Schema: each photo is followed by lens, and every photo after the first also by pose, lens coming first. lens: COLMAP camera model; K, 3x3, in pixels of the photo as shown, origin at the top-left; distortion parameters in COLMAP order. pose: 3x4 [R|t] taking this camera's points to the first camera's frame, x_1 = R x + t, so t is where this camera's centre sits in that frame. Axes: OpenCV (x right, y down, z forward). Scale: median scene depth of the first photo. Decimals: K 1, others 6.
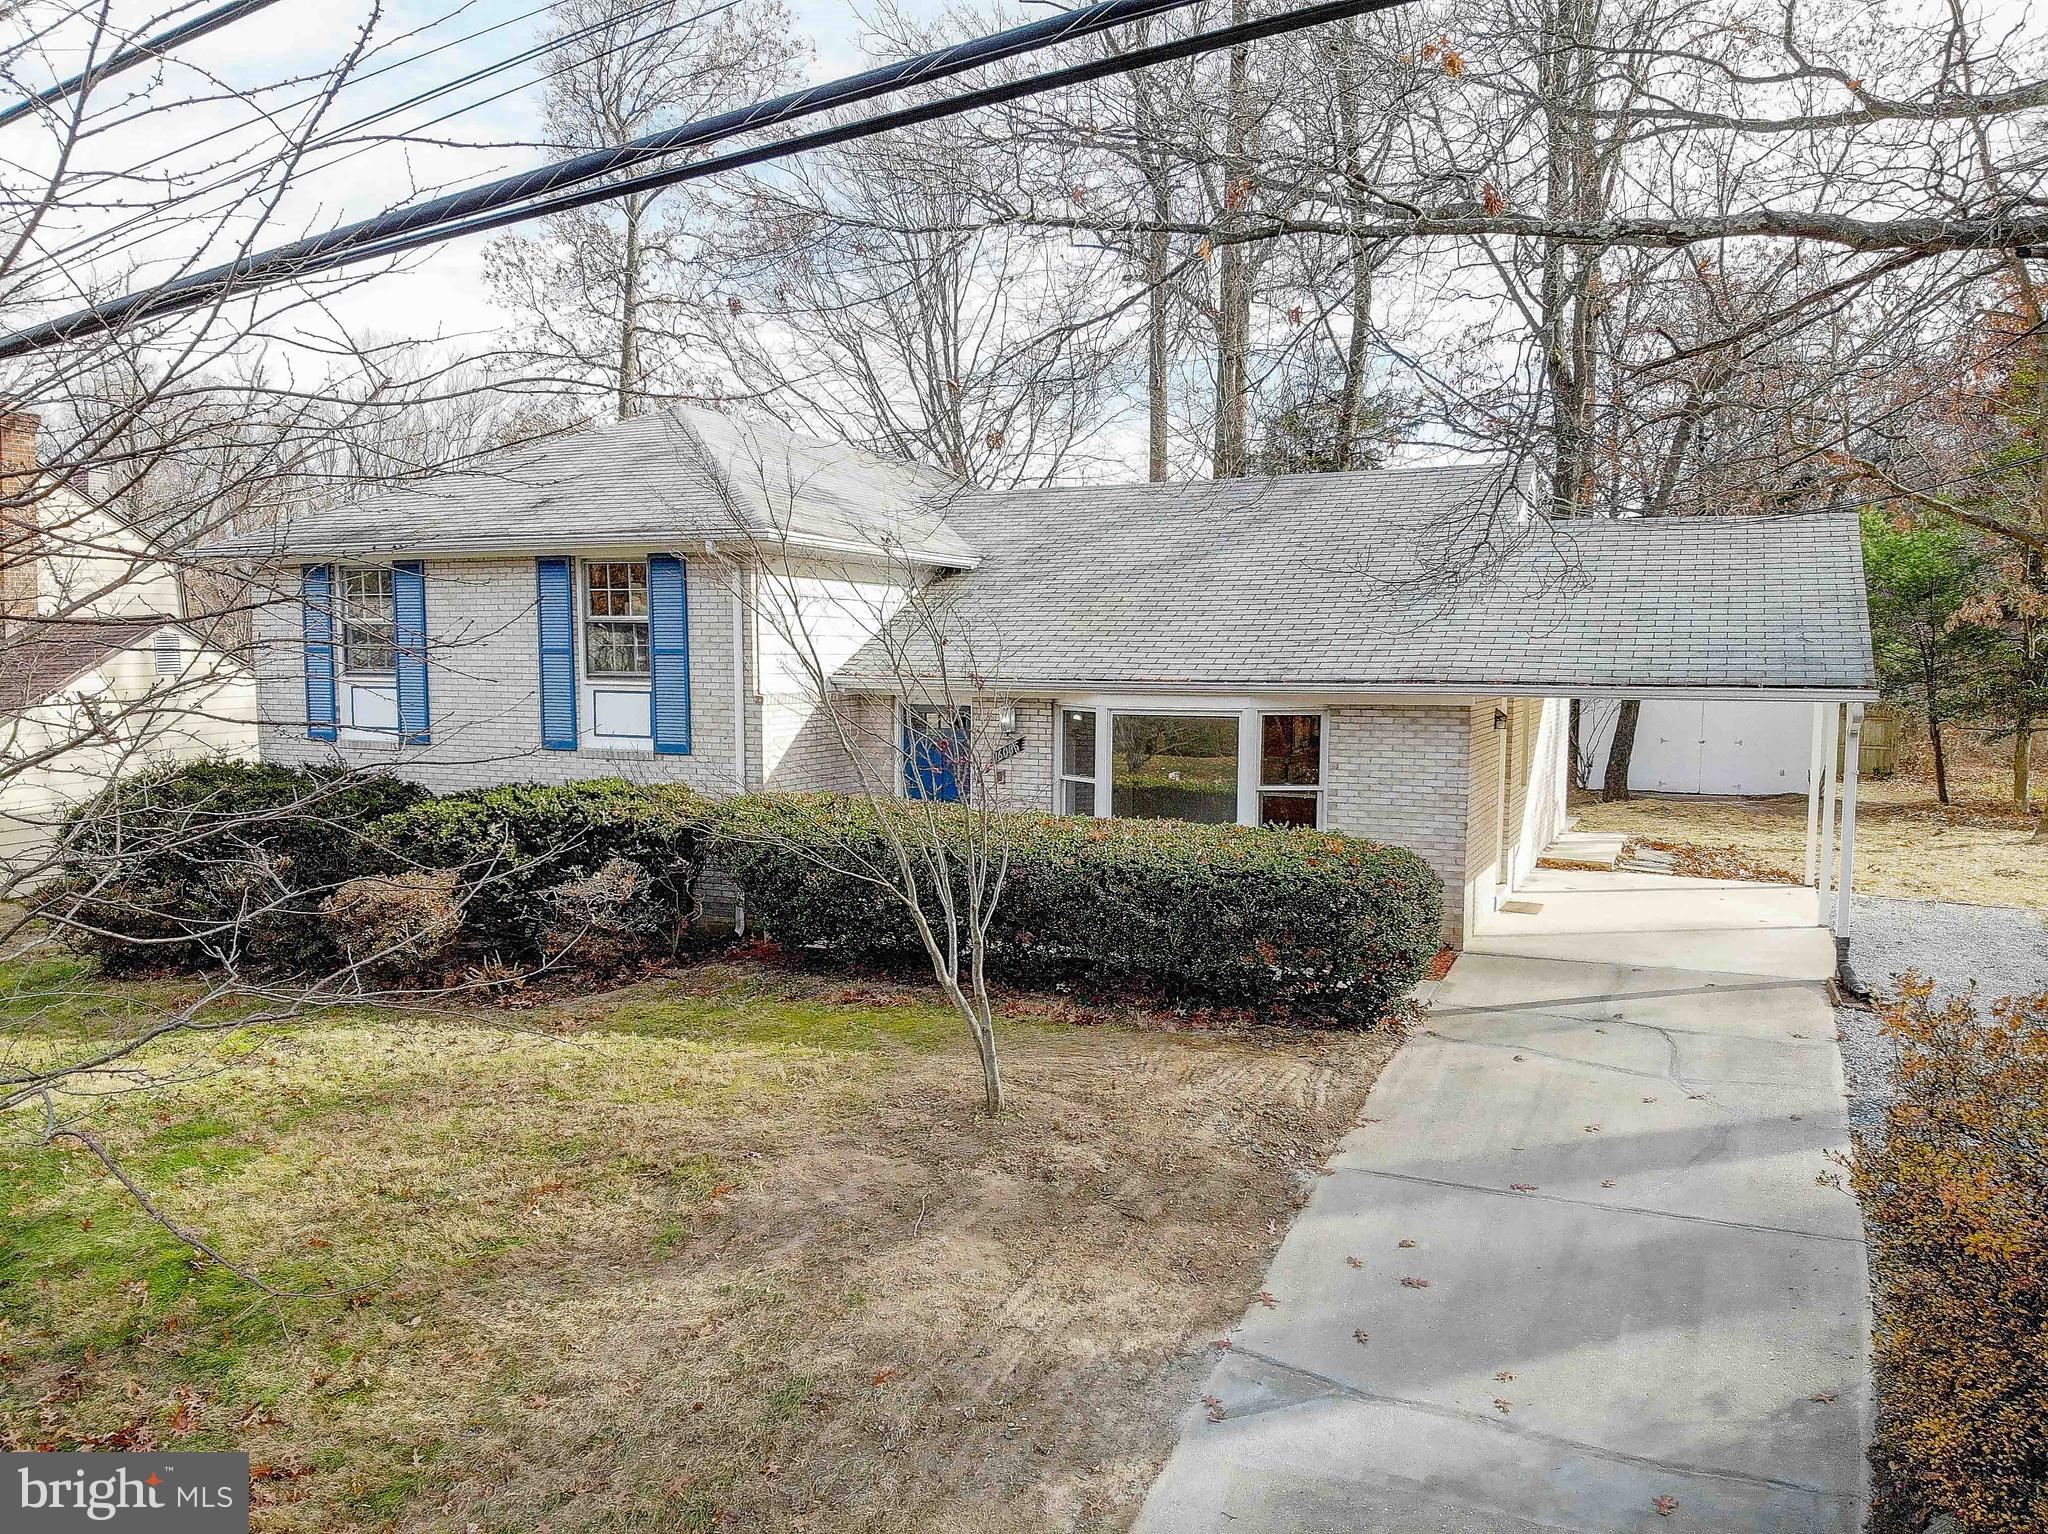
lens RADIAL K [[1500.5, 0, 1021.8], [0, 1500.5, 778.0], [0, 0, 1]] dist [0.059322, -0.178562]
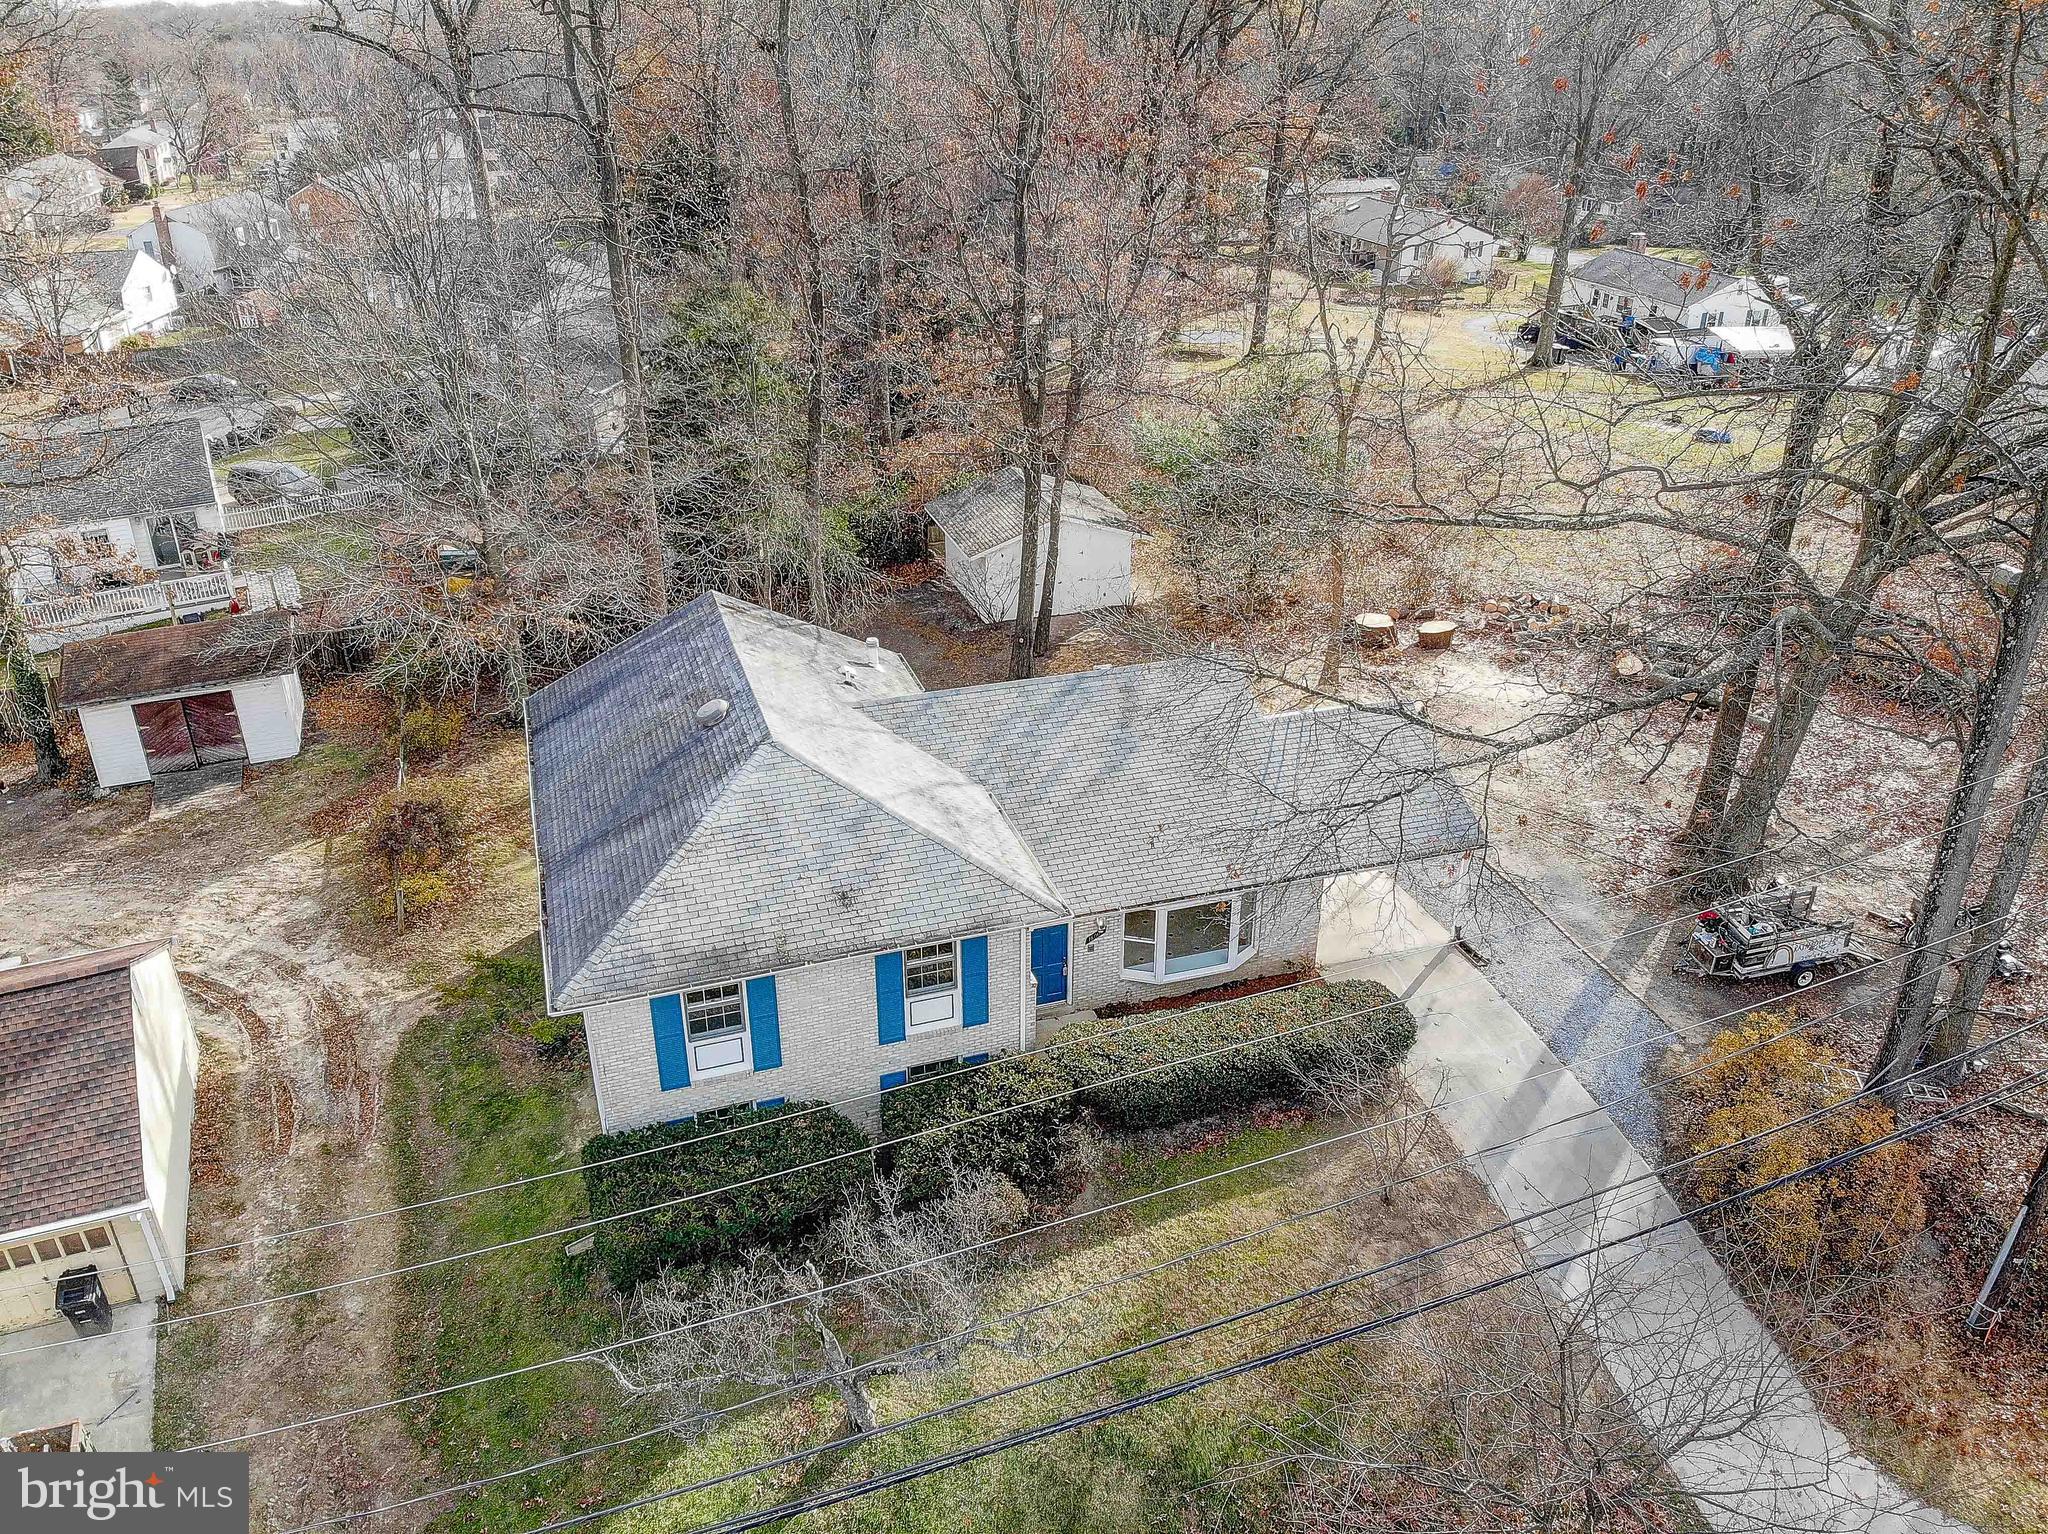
lens RADIAL K [[1500.5, 0, 1021.8], [0, 1500.5, 778.0], [0, 0, 1]] dist [0.059322, -0.178562]
pose [[0.730355, -0.316812, 0.605154, -1.387086], [0.058282, 0.911608, 0.406907, -1.168769], [-0.680577, -0.261917, 0.684262, -0.109337]]
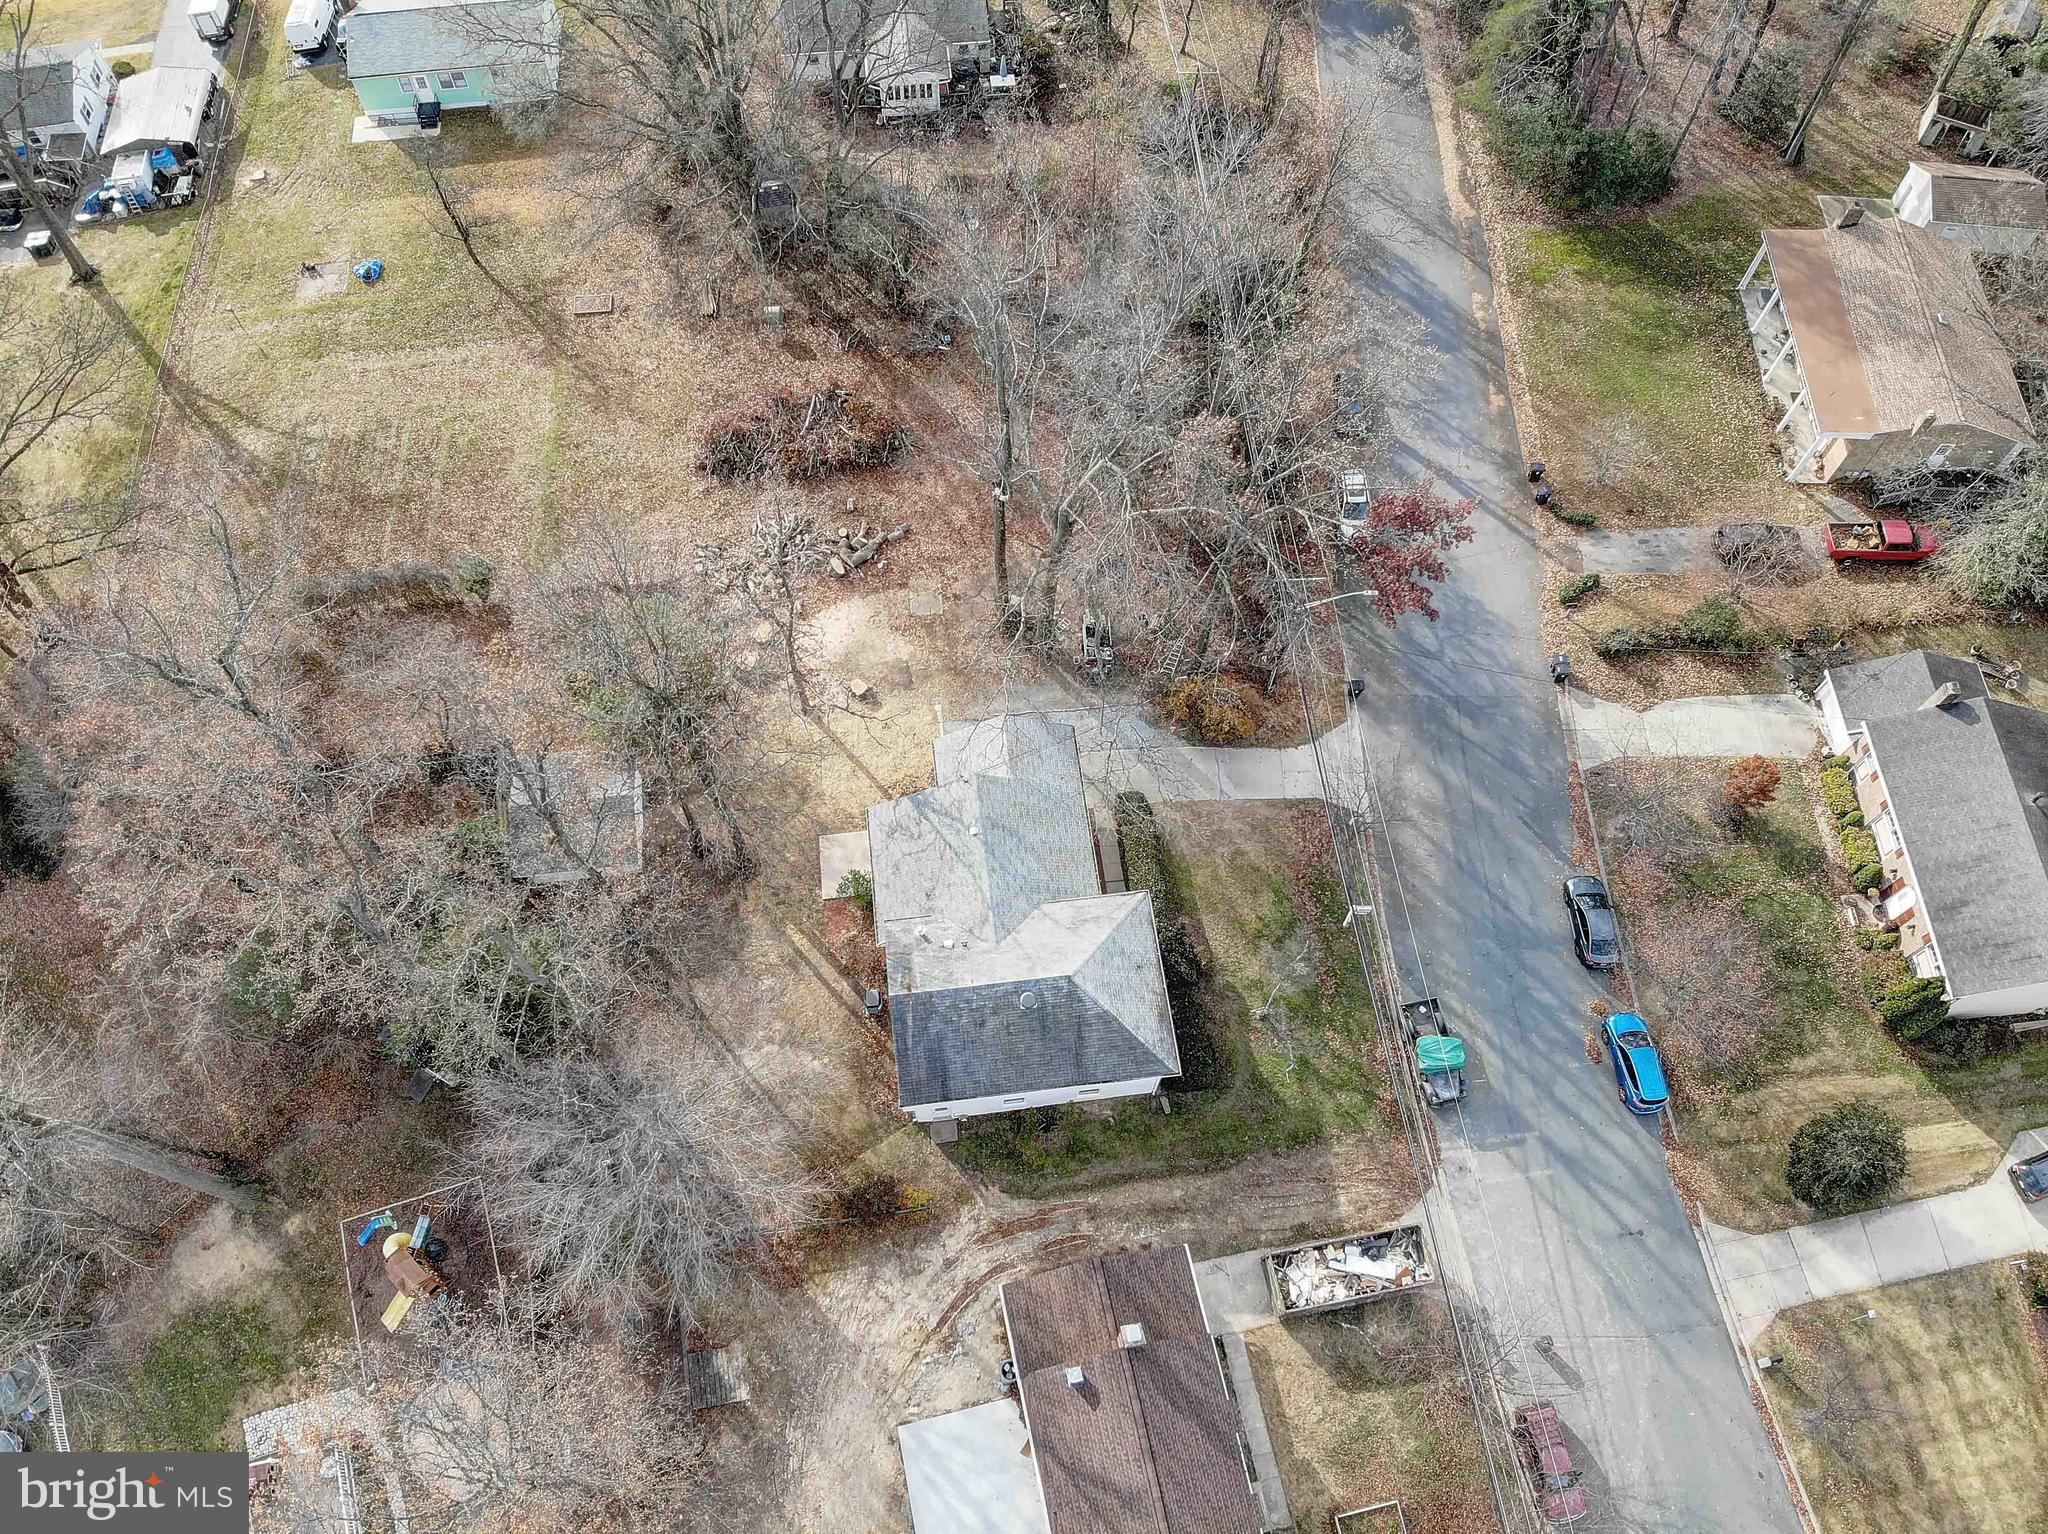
lens RADIAL K [[1522.5, 0, 1016.2], [0, 1522.5, 759.1], [0, 0, 1]] dist [0.102239, -0.260511]
pose [[-0.528102, -0.753377, 0.391831, -1.717203], [0.071063, 0.420596, 0.904461, -5.317856], [-0.846202, 0.505492, -0.168581, 2.225092]]
